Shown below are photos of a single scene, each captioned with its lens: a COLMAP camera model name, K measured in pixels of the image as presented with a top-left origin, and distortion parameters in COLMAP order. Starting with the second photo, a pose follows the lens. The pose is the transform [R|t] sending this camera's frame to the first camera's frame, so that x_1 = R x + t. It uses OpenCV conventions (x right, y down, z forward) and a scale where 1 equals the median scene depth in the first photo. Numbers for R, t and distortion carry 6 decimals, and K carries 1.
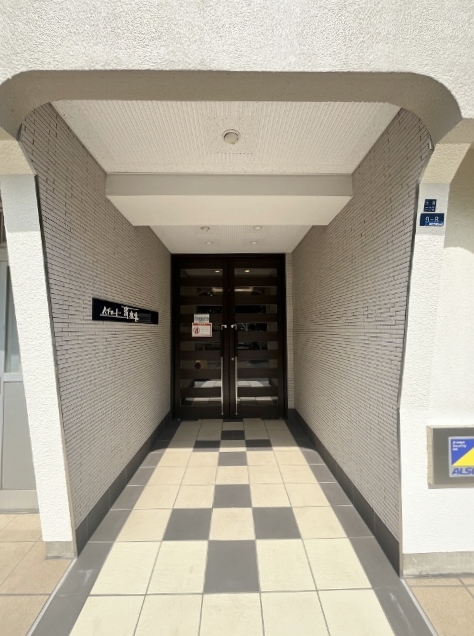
lens RADIAL K [[258.2, 0, 235.8], [0, 258.2, 314.8], [0, 0, 1]] dist [-0.000245, -0.000288]
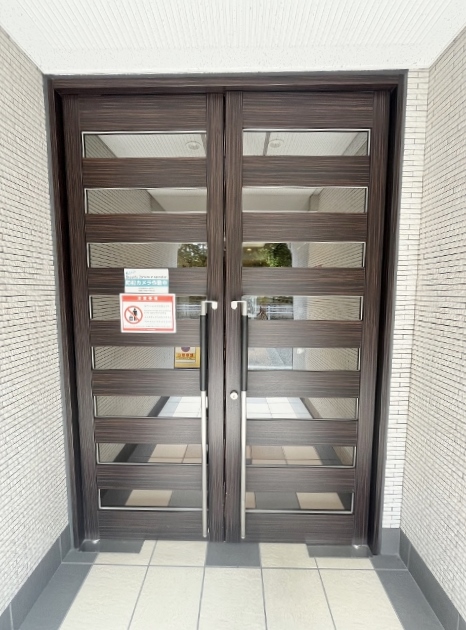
lens RADIAL K [[255.8, 0, 233.8], [0, 255.8, 314.5], [0, 0, 1]] dist [-0.000245, -0.000288]
pose [[0.999420, 0.017537, -0.029193, -0.005314], [-0.014971, 0.996190, 0.085916, 0.027964], [0.030589, -0.085430, 0.995875, 0.654376]]
